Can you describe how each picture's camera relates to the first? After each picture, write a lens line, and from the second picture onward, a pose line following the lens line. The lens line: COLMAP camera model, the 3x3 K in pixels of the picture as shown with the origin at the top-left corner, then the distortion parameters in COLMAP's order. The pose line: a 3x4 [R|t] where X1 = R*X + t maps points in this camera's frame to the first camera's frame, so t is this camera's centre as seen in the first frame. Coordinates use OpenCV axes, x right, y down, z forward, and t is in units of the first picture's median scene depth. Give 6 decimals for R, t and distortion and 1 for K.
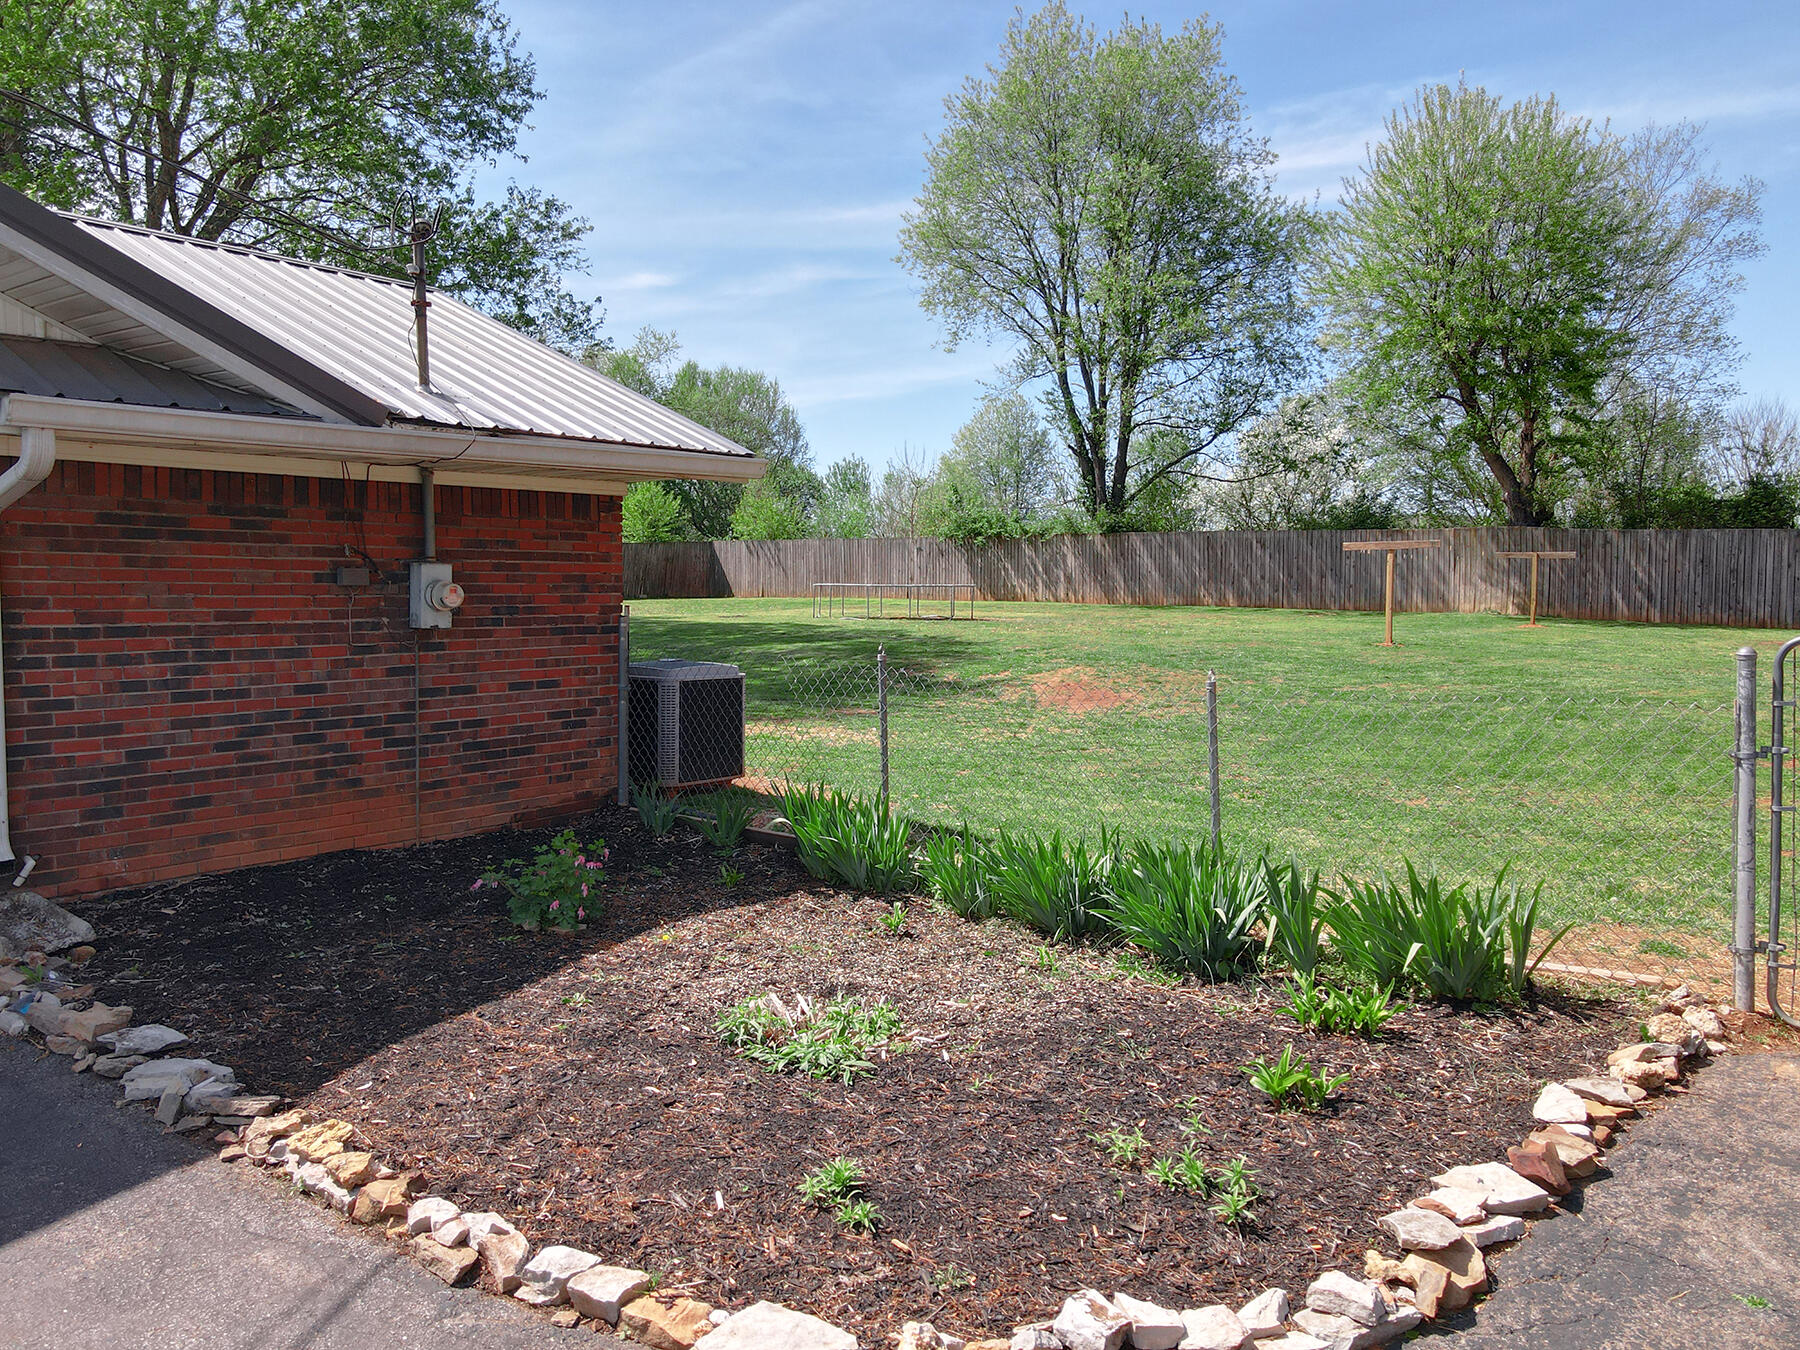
lens RADIAL K [[1328.9, 0, 895.1], [0, 1328.9, 659.4], [0, 0, 1]] dist [0.012471, 0.013416]
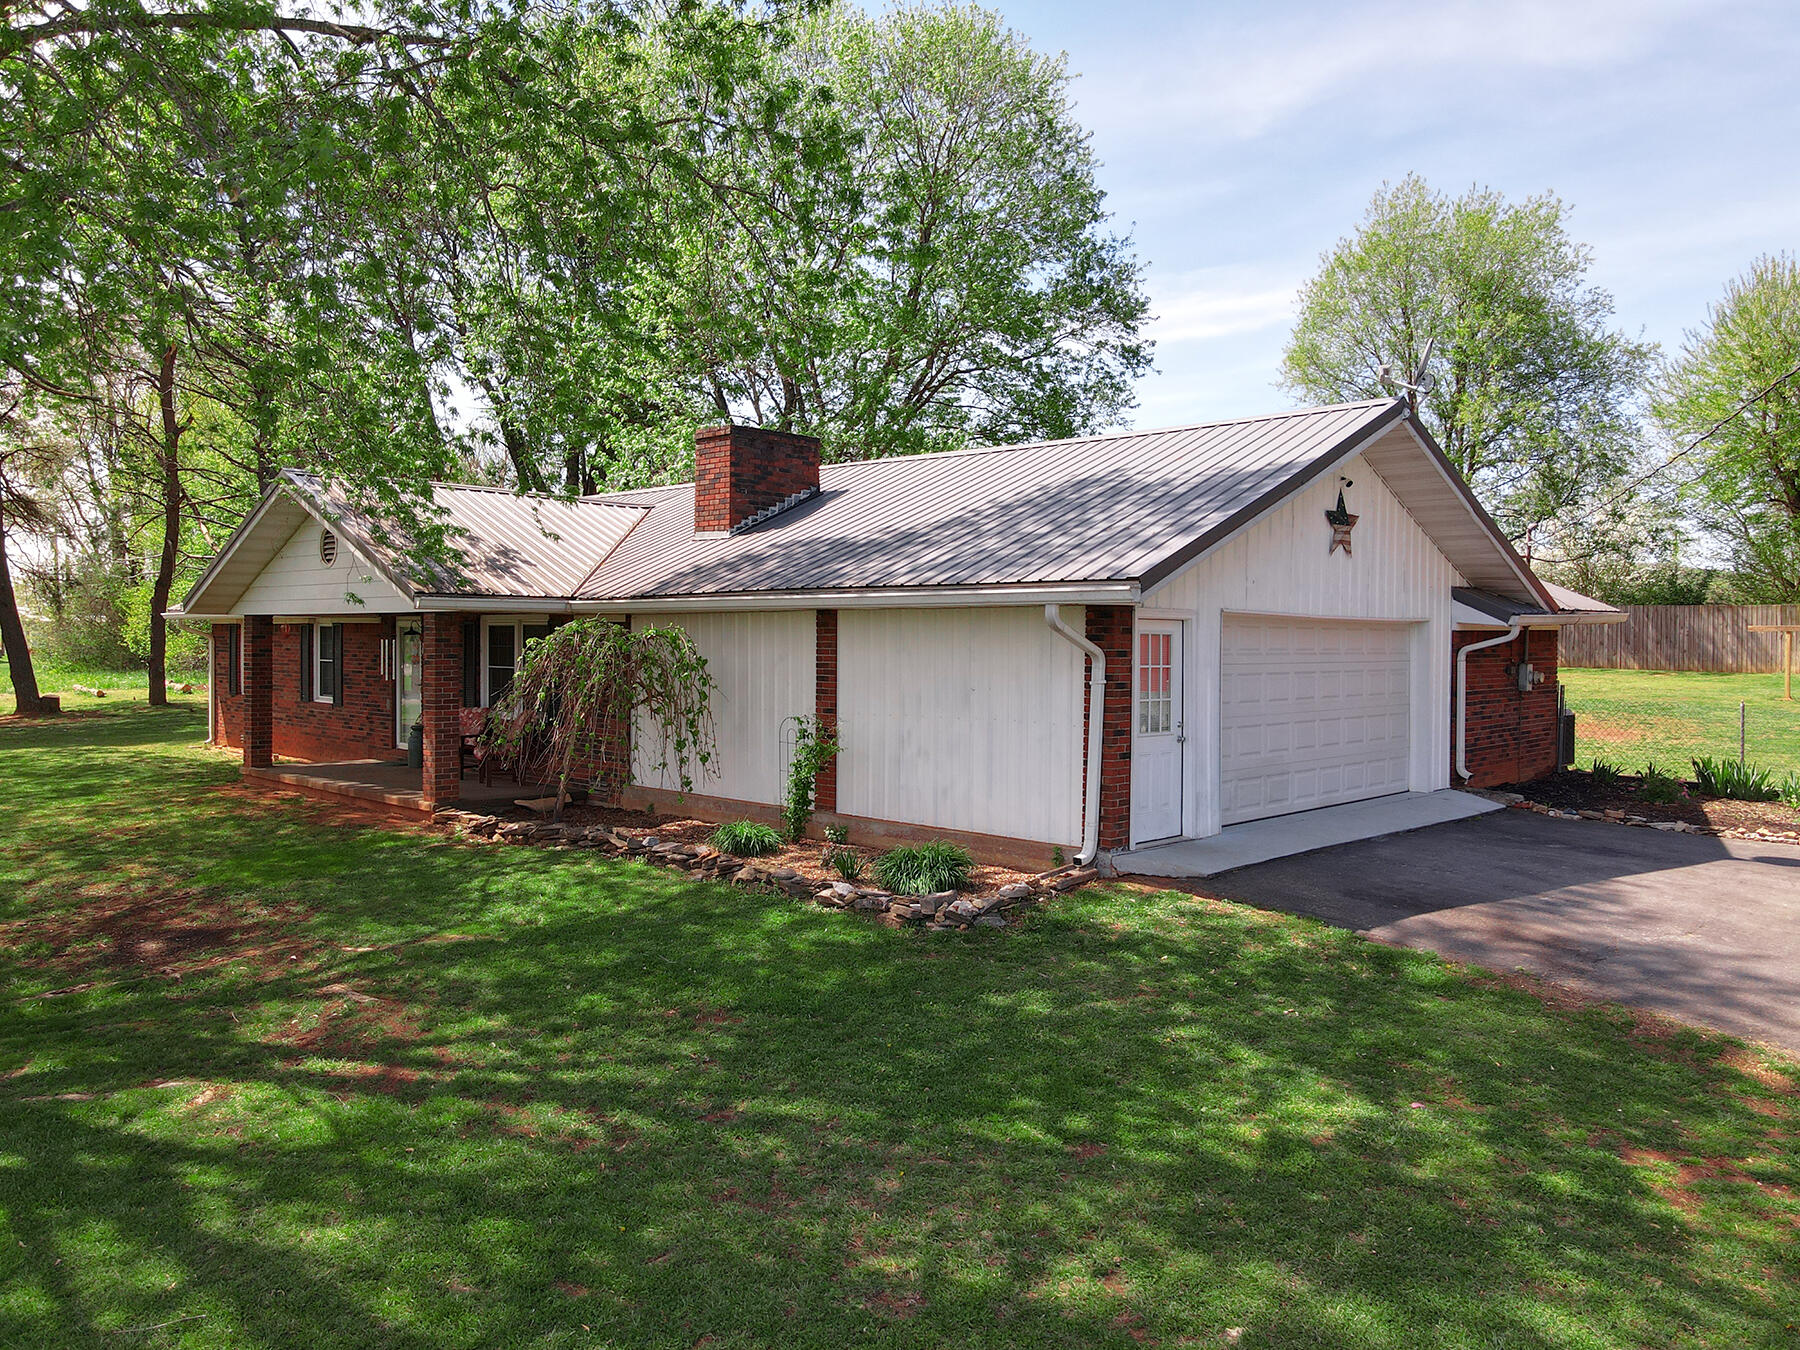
lens RADIAL K [[1341.3, 0, 900.0], [0, 1341.3, 675.0], [0, 0, 1]] dist [-0.008137, -0.002326]
pose [[0.994055, 0.005027, -0.108760, -1.221392], [-0.007764, 0.999664, -0.024750, 0.015242], [0.108599, 0.025447, 0.993760, -1.522220]]
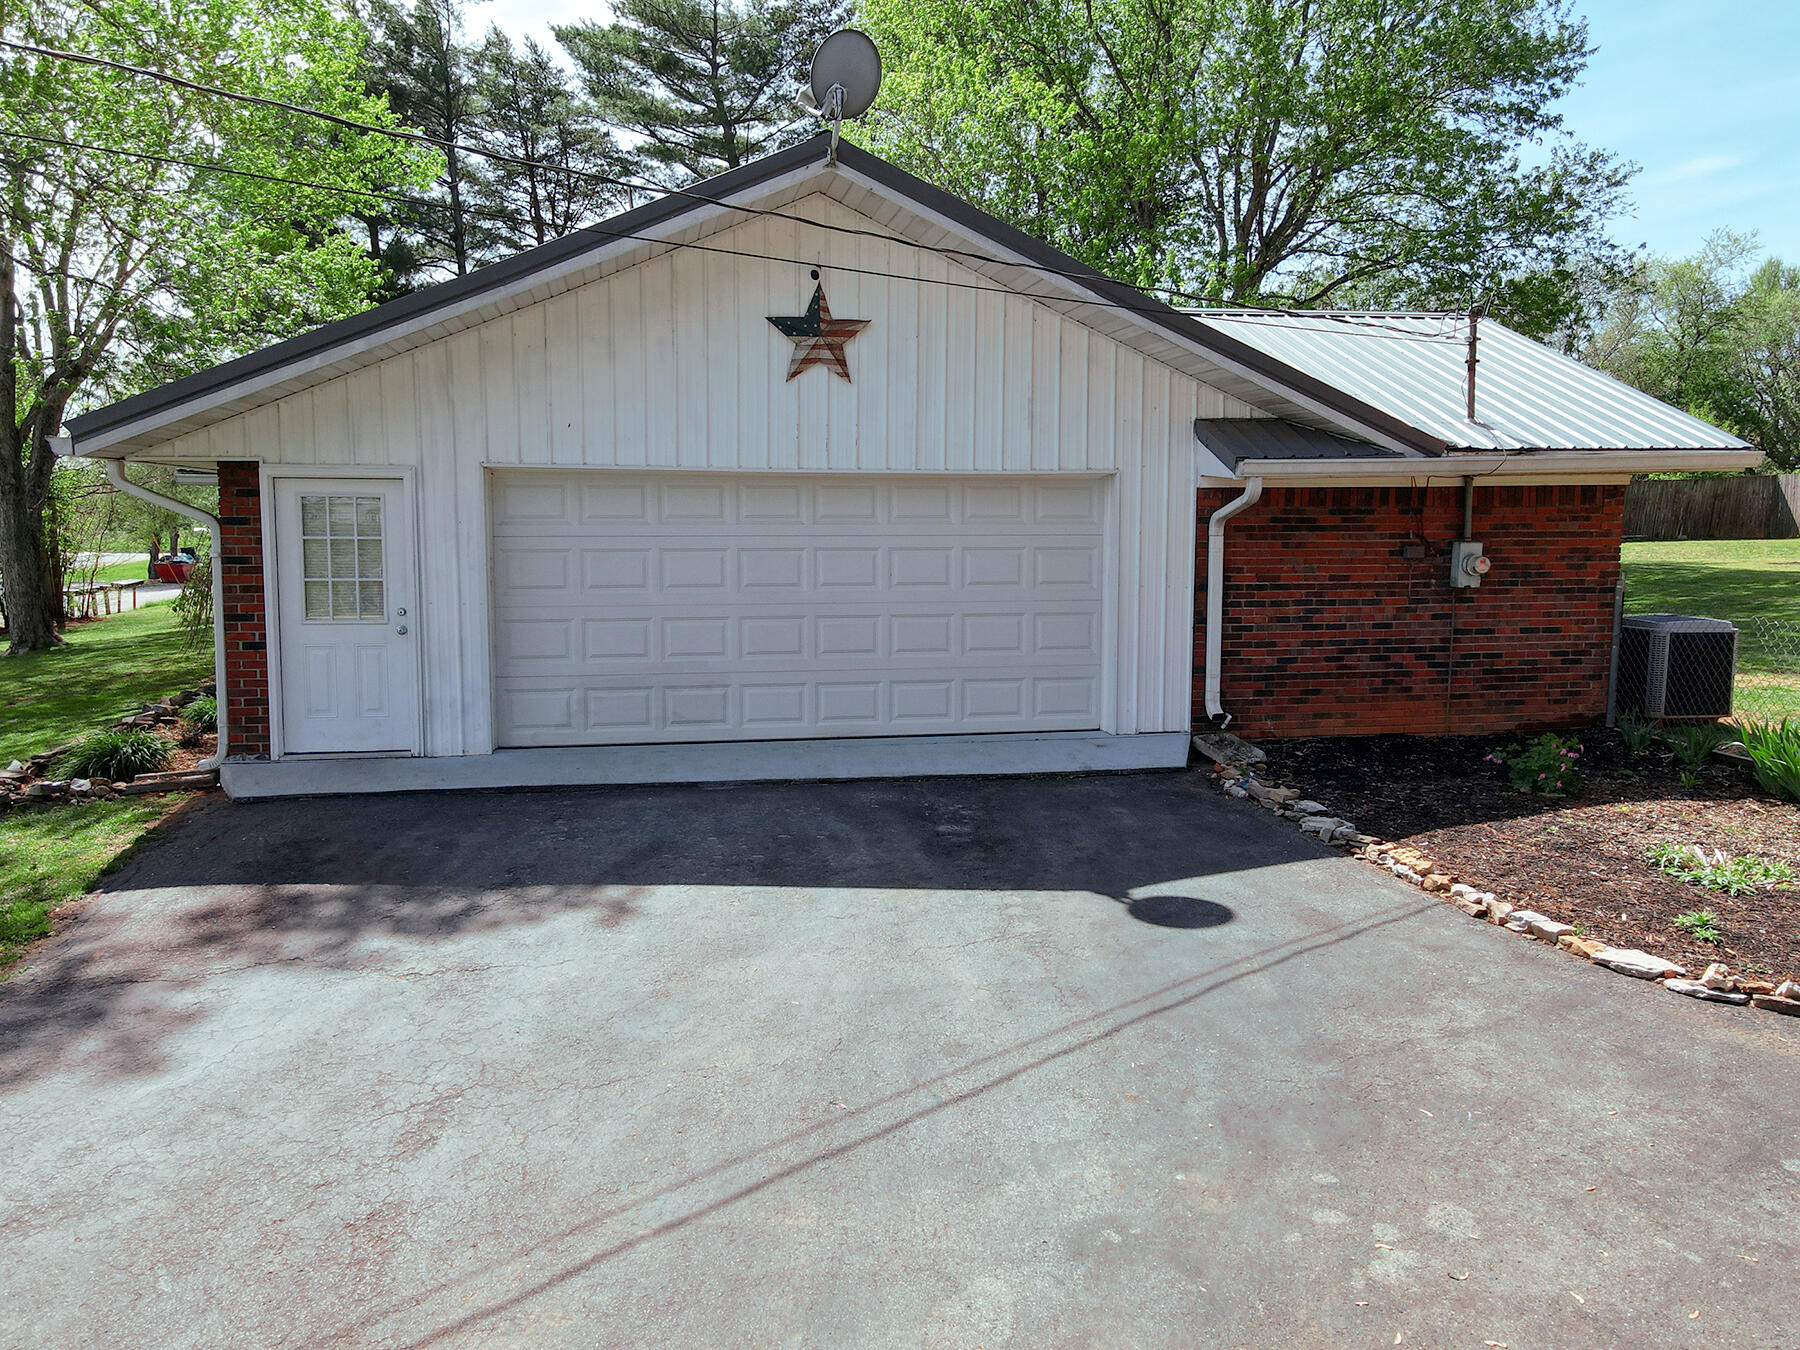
lens RADIAL K [[1328.9, 0, 895.1], [0, 1328.9, 659.4], [0, 0, 1]] dist [0.012471, 0.013416]
pose [[0.749087, 0.065020, -0.659273, 0.146776], [-0.032180, 0.997568, 0.061820, -0.015169], [0.661689, -0.025093, 0.749358, -0.496686]]
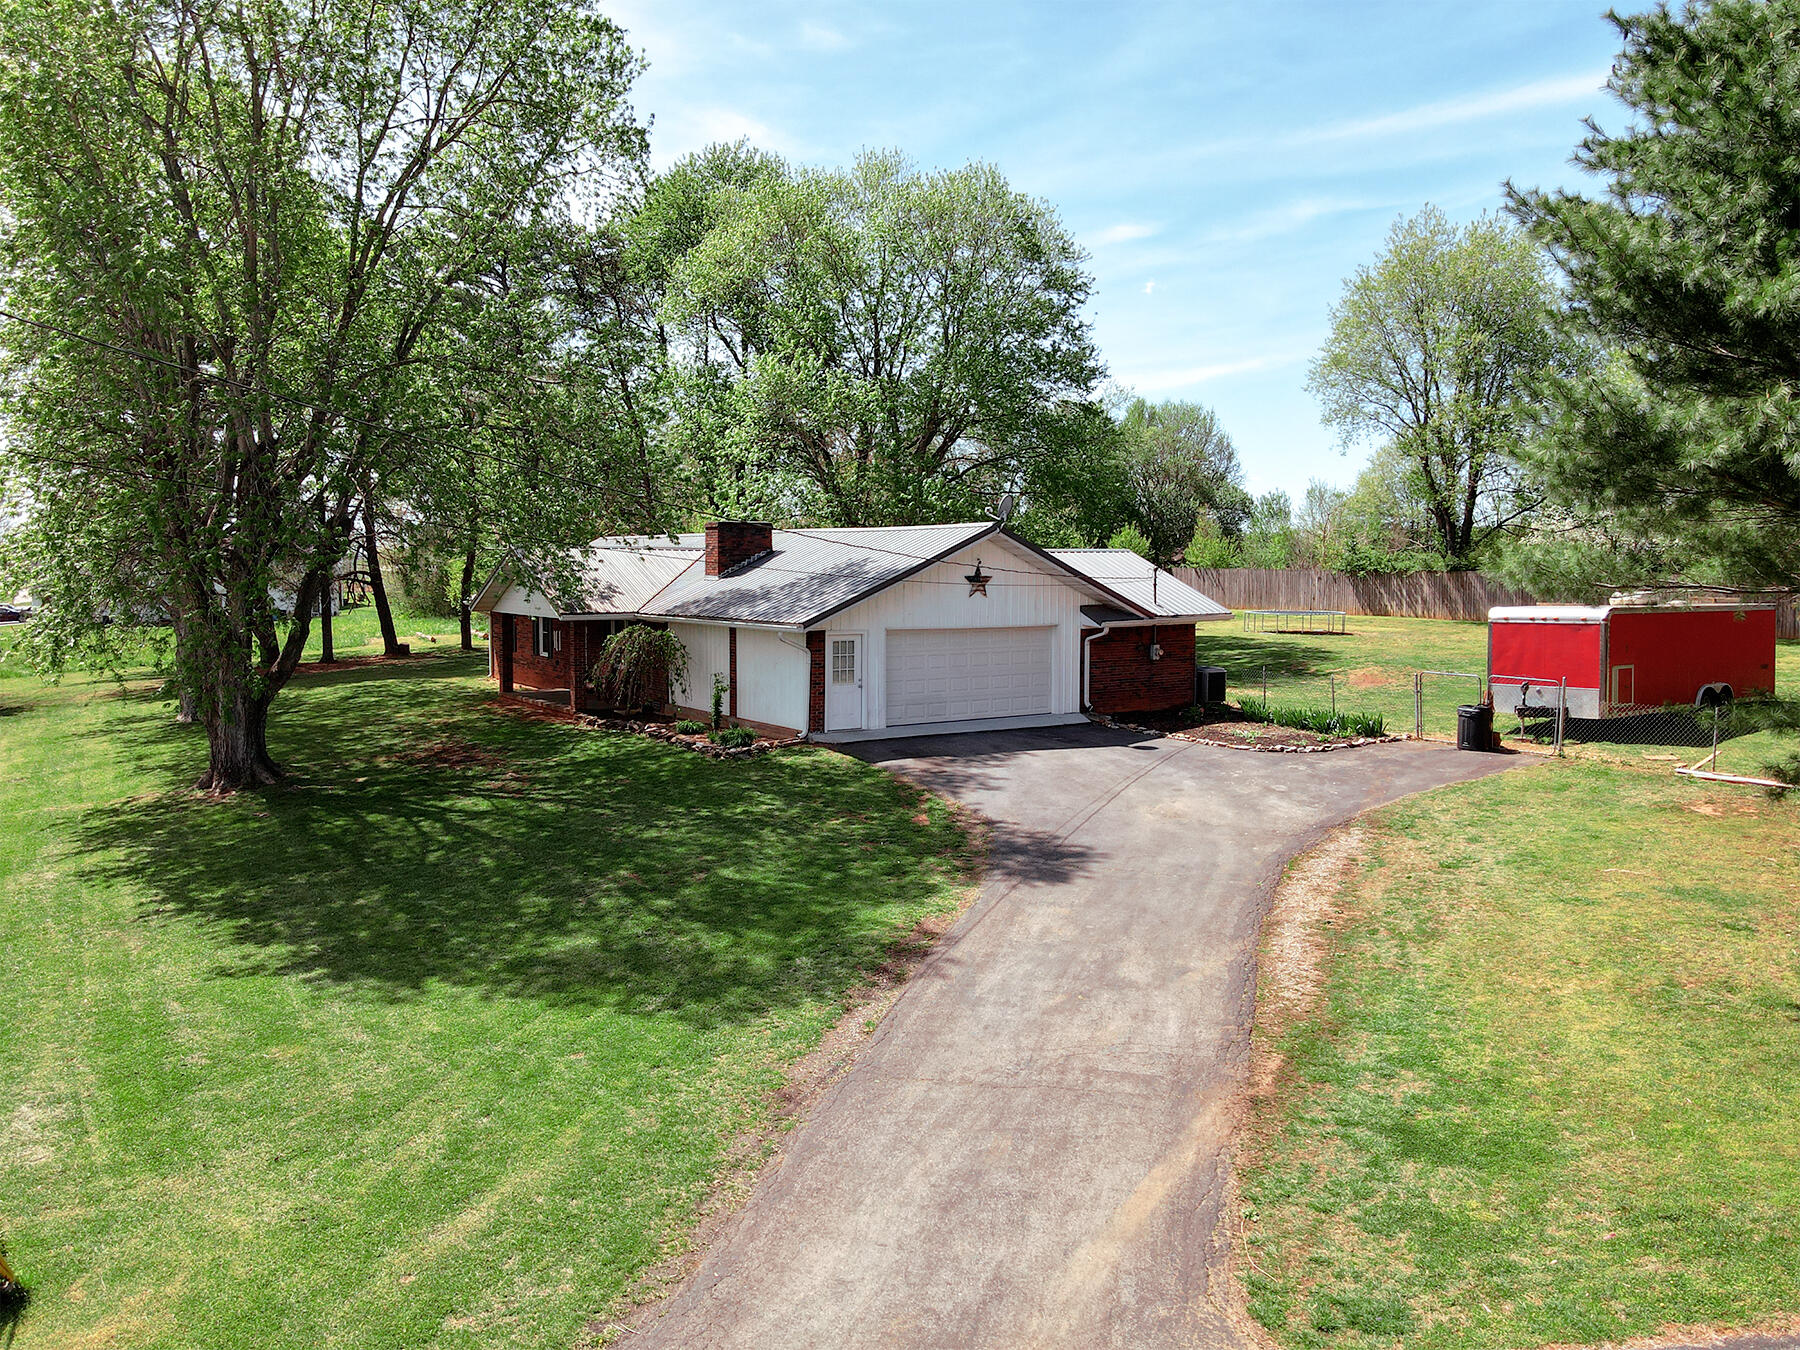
lens RADIAL K [[1328.9, 0, 895.1], [0, 1328.9, 659.4], [0, 0, 1]] dist [0.012471, 0.013416]
pose [[0.950902, 0.017710, -0.308985, 0.174735], [-0.012706, 0.999754, 0.018200, -0.092697], [0.309231, -0.013380, 0.950893, -3.334233]]
